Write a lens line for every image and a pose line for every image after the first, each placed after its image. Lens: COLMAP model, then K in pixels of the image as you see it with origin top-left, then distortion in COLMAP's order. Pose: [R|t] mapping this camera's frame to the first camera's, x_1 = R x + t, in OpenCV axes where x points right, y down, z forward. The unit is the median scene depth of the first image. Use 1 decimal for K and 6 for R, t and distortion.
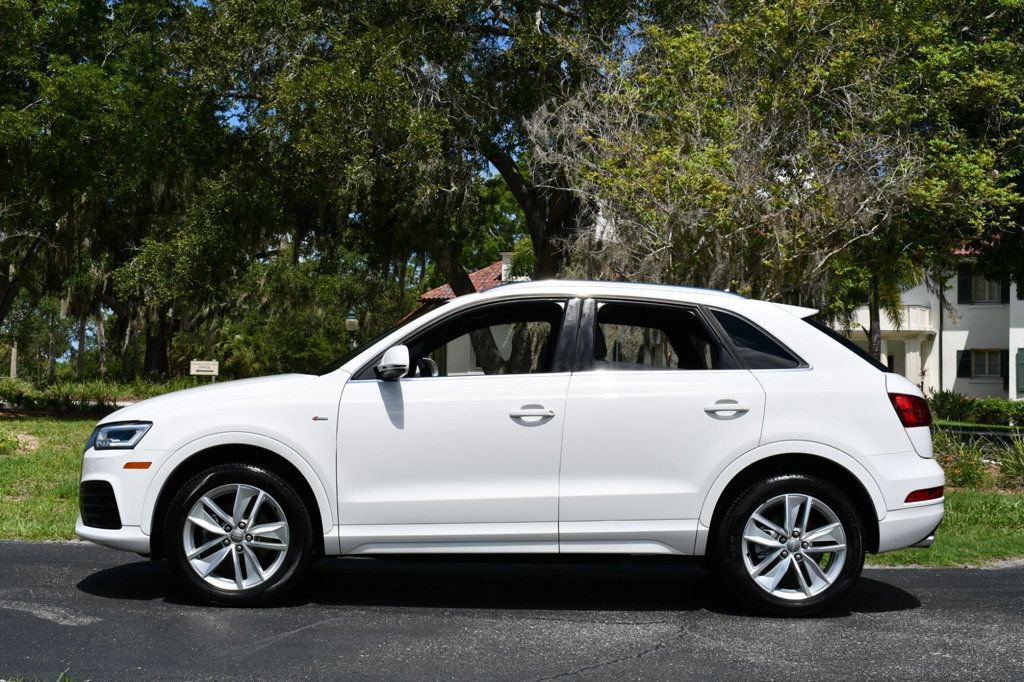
lens RADIAL K [[1885.2, 0, 512.0], [0, 1885.2, 341.0], [0, 0, 1]] dist [-0.034943, 0.048438]
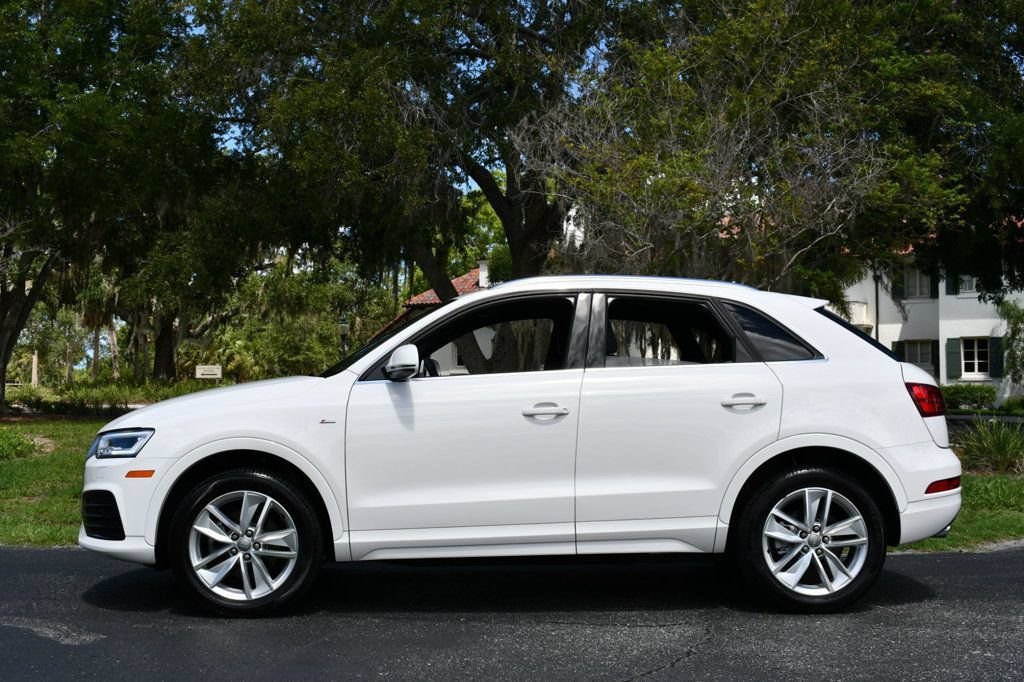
lens RADIAL K [[1560.7, 0, 508.4], [0, 1560.7, 353.2], [0, 0, 1]] dist [-0.046682, -0.044829]
pose [[0.999413, -0.020635, 0.027341, -0.019796], [0.020463, 0.999769, 0.006553, 0.001677], [-0.027470, -0.005989, 0.999605, 0.128365]]
